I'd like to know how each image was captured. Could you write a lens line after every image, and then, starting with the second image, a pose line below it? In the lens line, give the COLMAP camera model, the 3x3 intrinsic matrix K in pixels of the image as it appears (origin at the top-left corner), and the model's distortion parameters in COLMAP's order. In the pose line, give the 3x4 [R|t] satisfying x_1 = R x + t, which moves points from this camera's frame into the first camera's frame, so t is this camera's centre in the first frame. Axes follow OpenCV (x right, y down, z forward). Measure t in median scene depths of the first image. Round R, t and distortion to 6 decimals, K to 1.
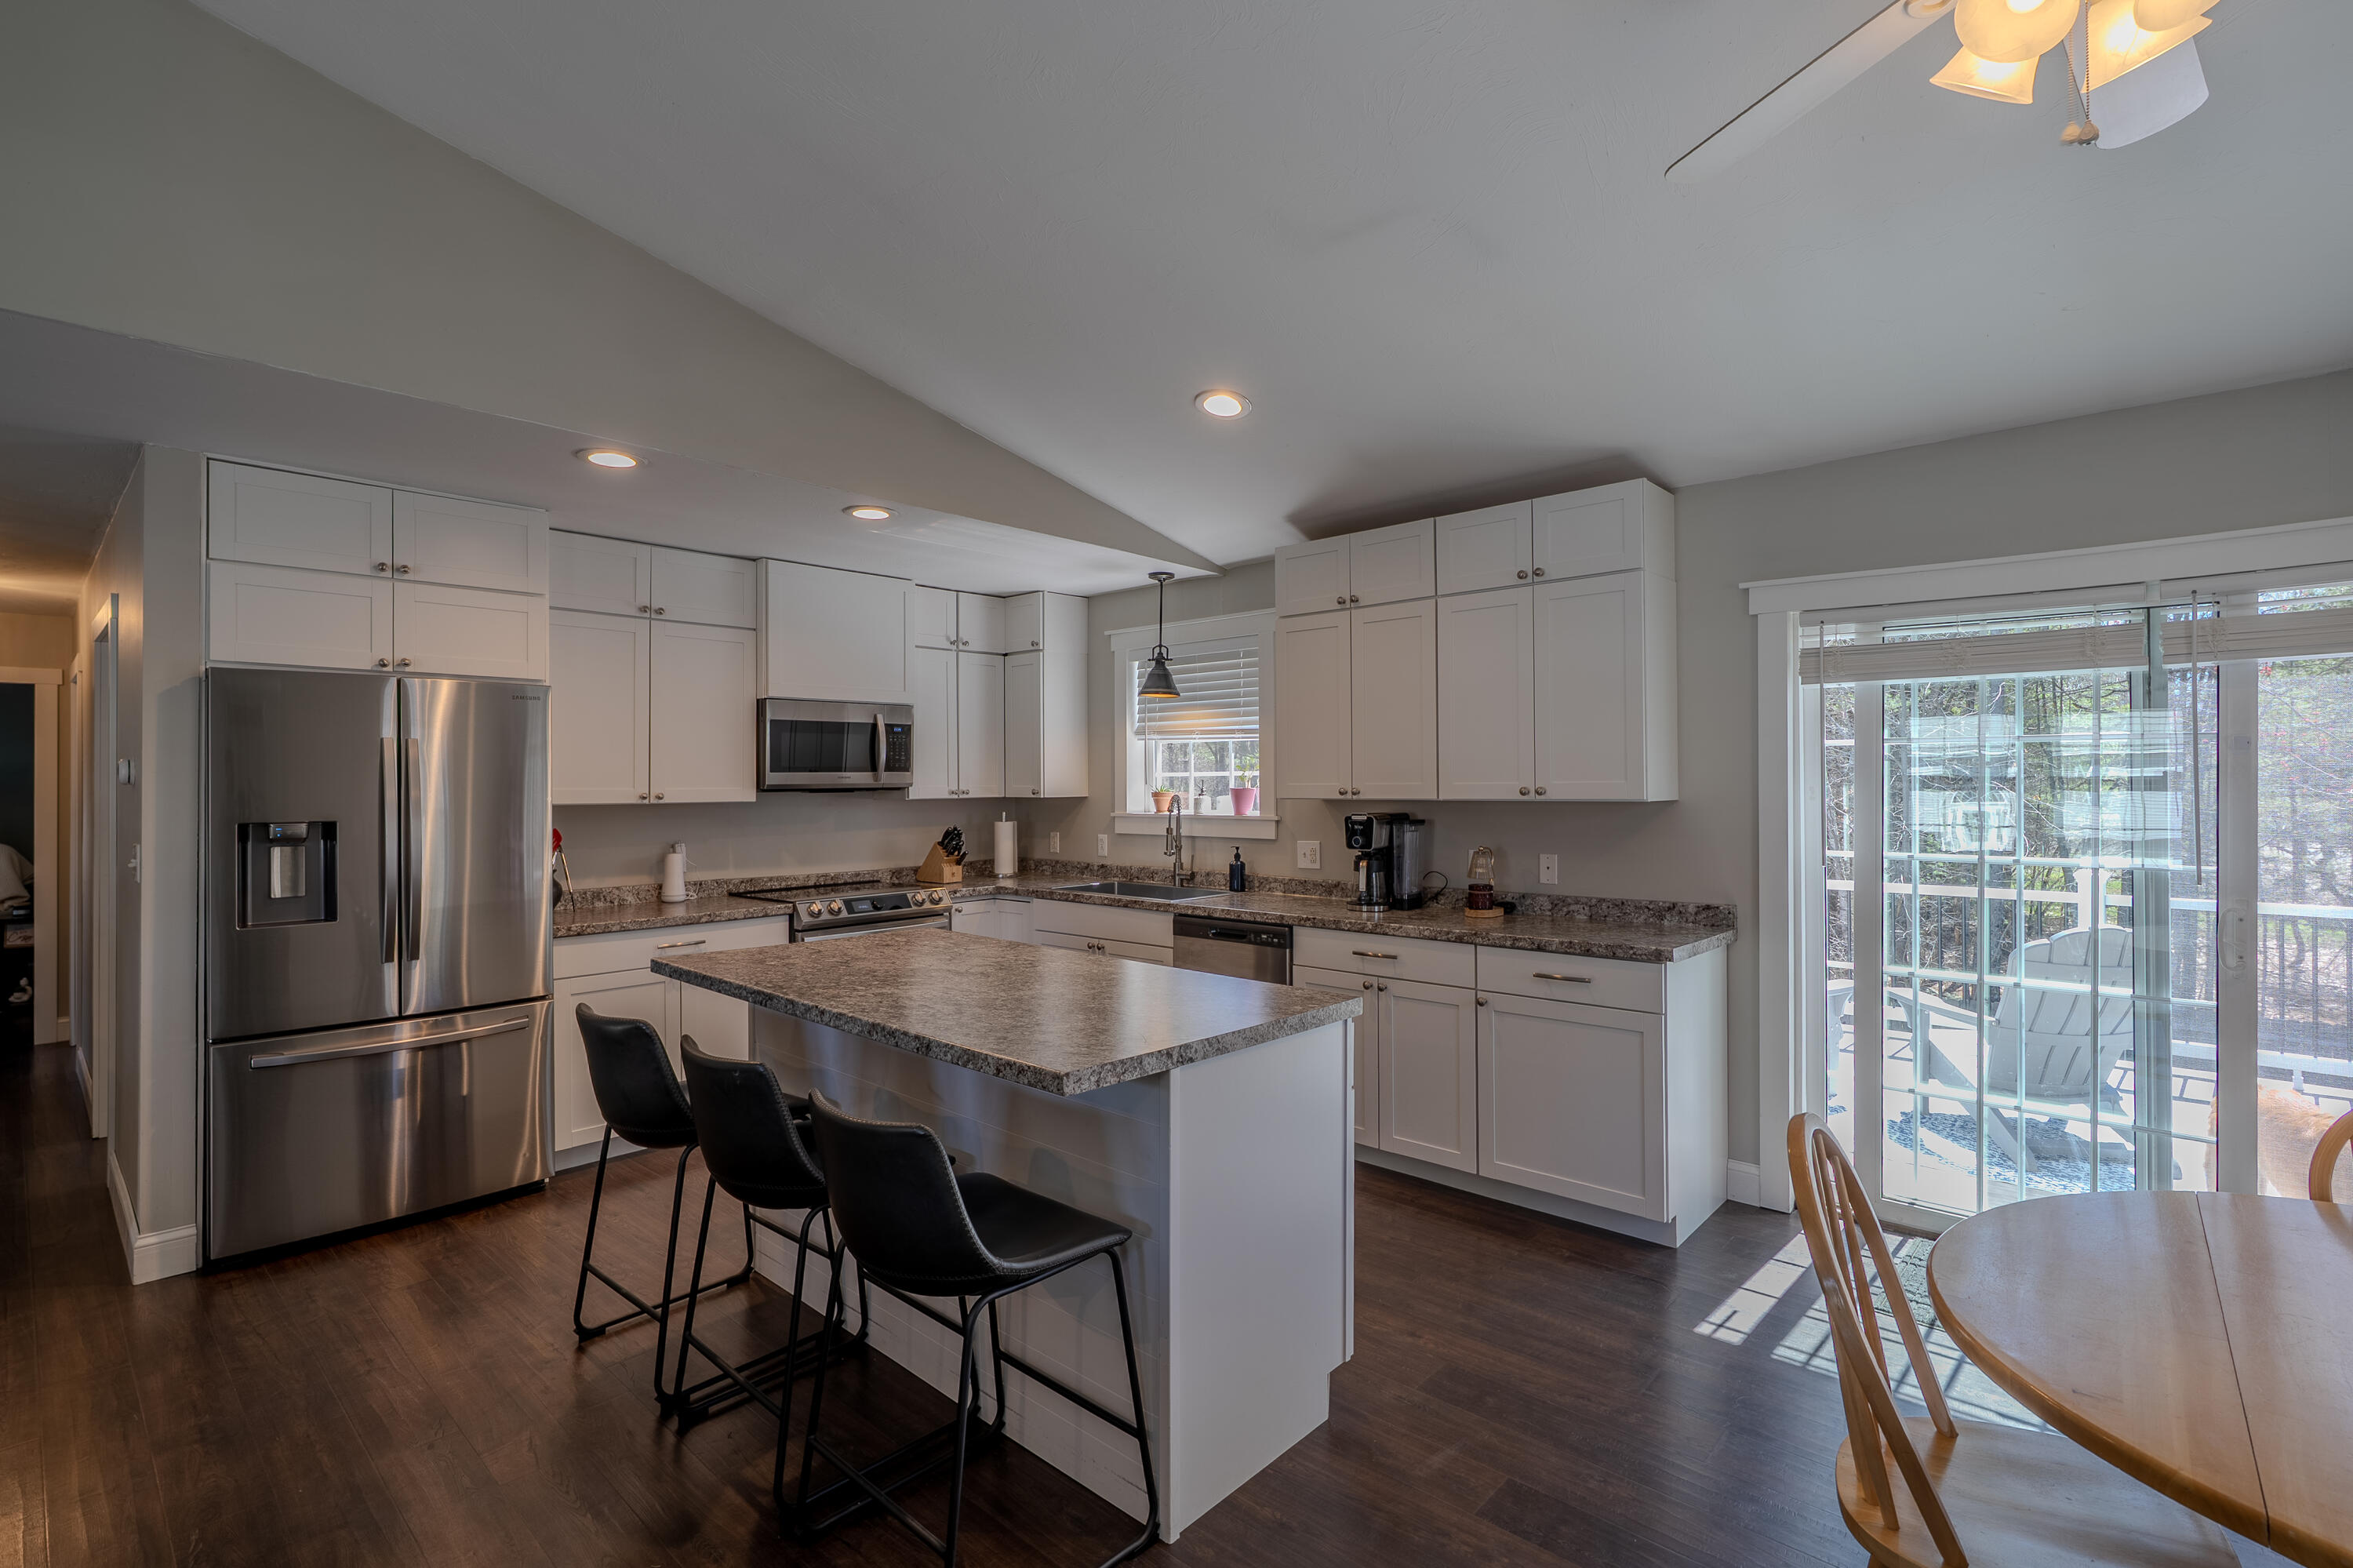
lens RADIAL K [[1053.2, 0, 1195.5], [0, 1053.2, 786.1], [0, 0, 1]] dist [-0.002964, 0.002714]
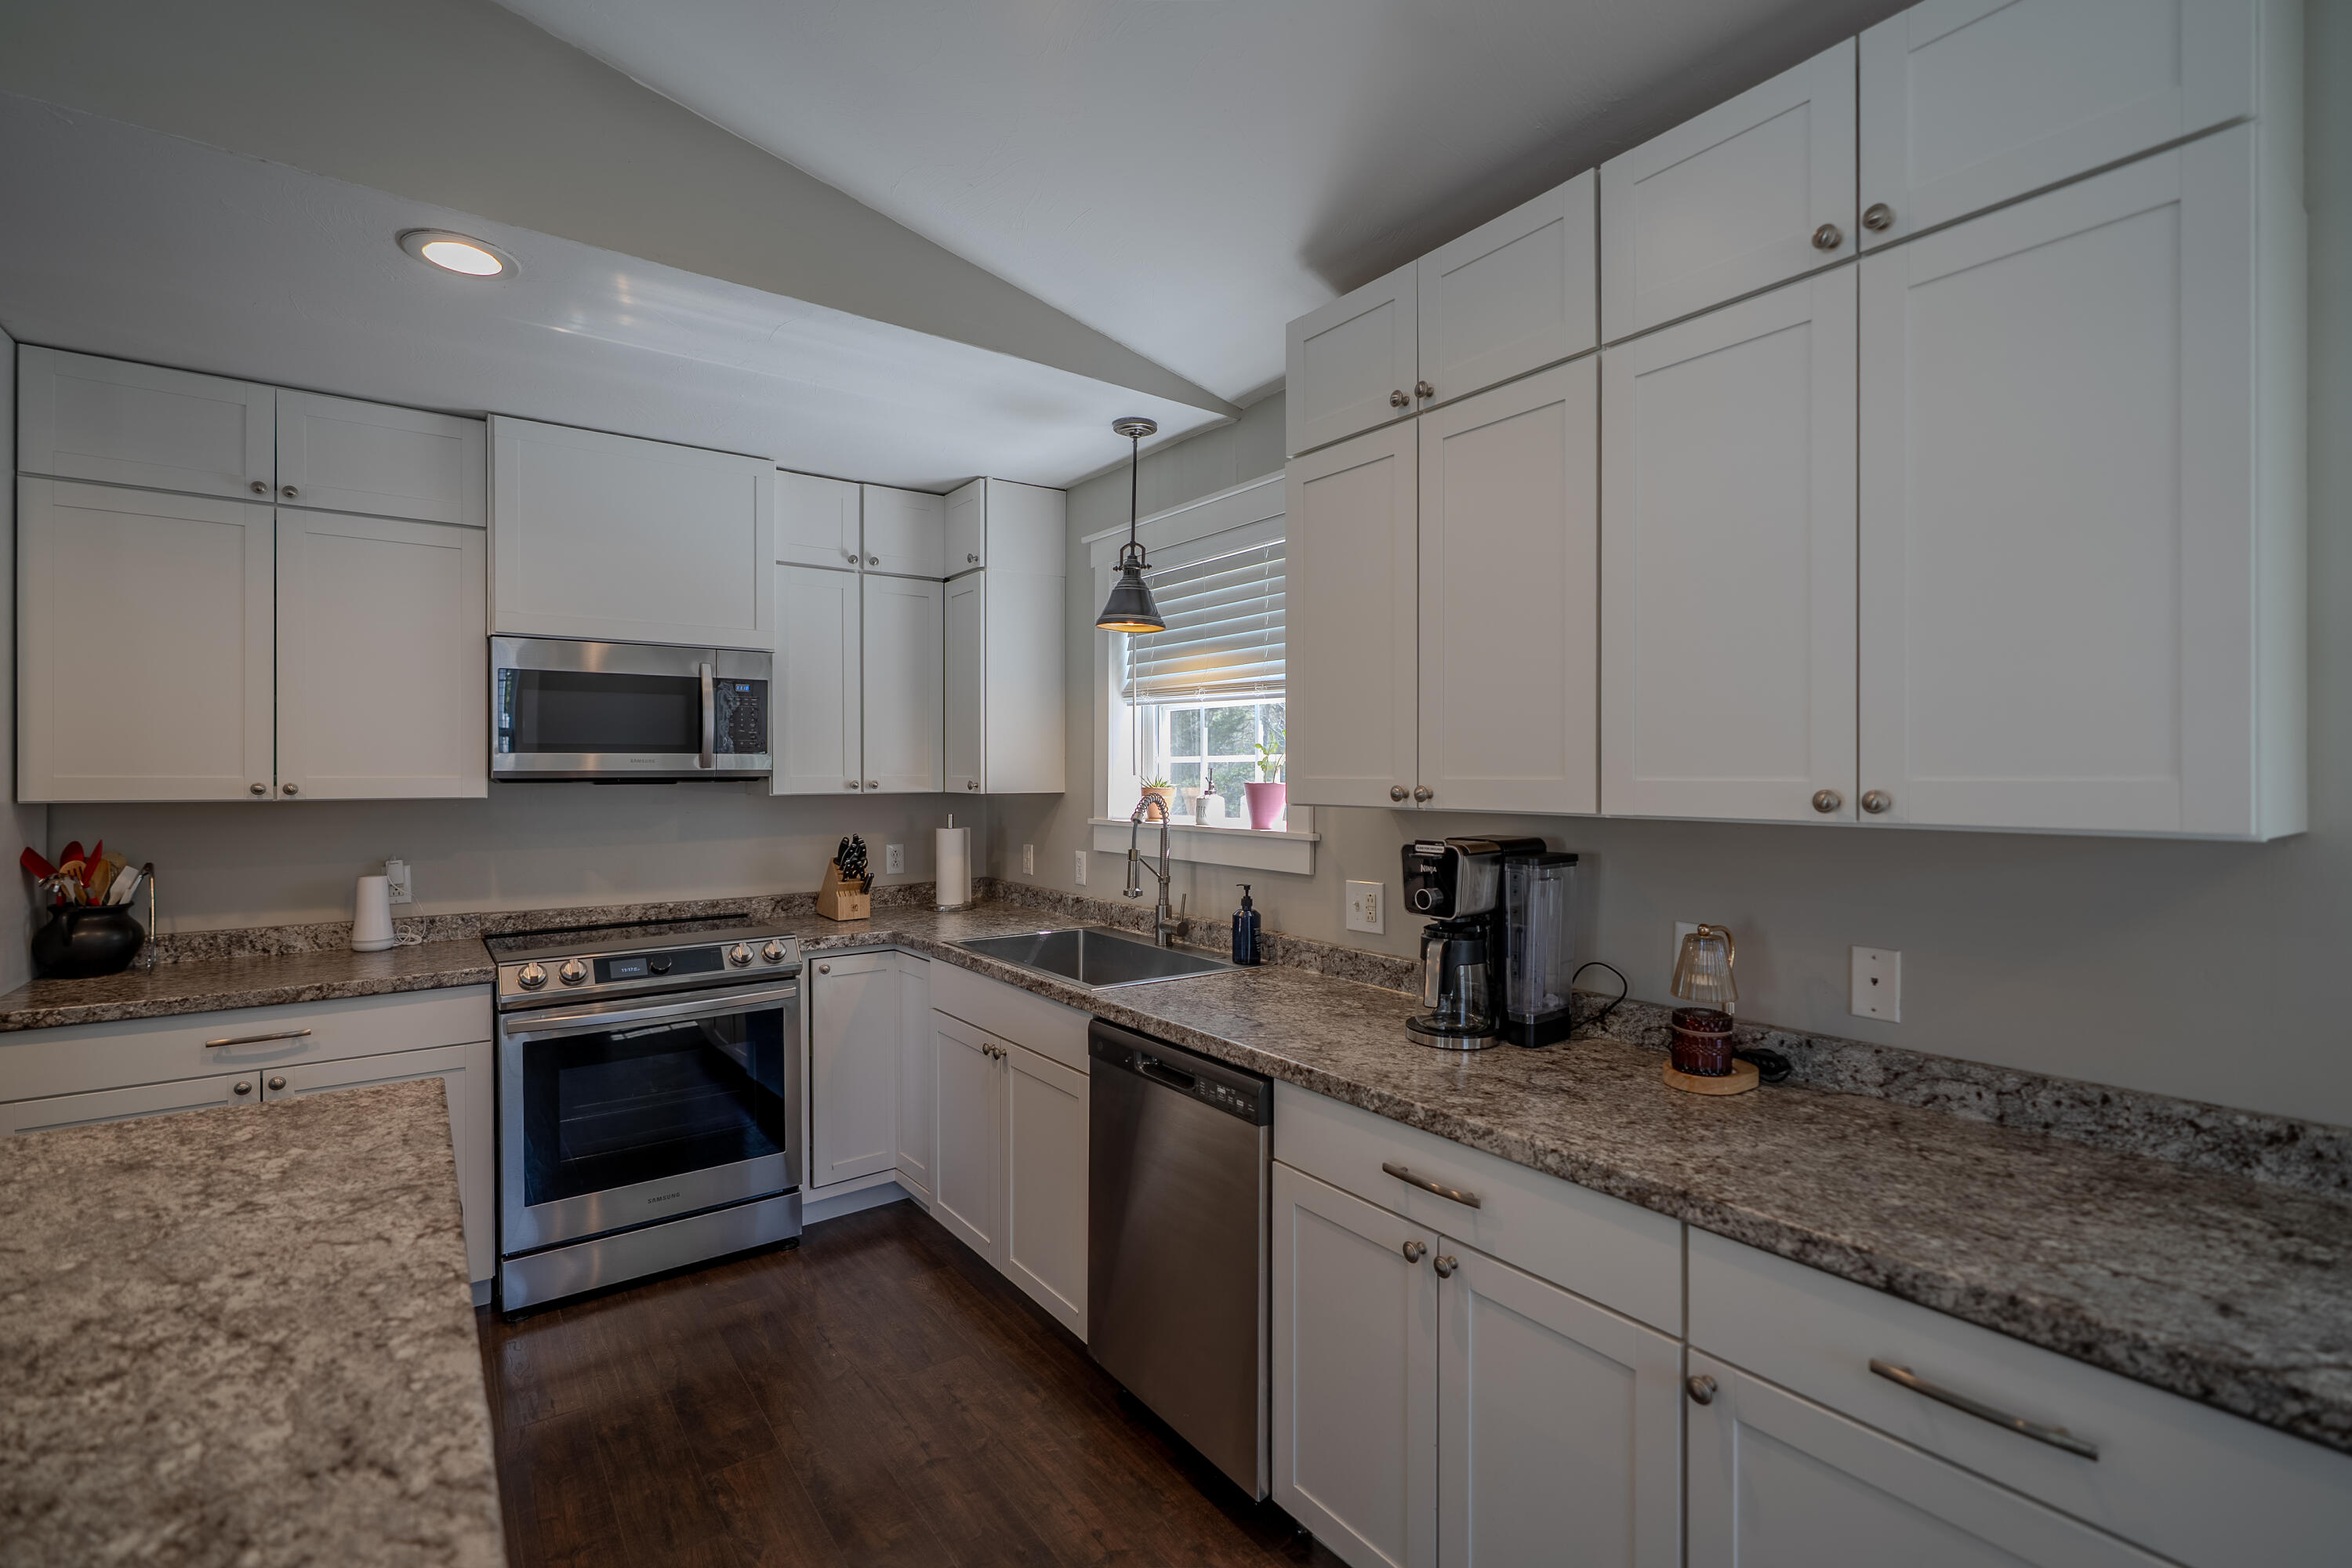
lens RADIAL K [[1052.7, 0, 1189.6], [0, 1052.7, 778.8], [0, 0, 1]] dist [-0.002964, 0.002714]
pose [[0.981544, 0.007502, -0.191087, 0.123339], [-0.006725, 0.999966, 0.004711, -0.002715], [0.191116, -0.003339, 0.981562, 0.453245]]
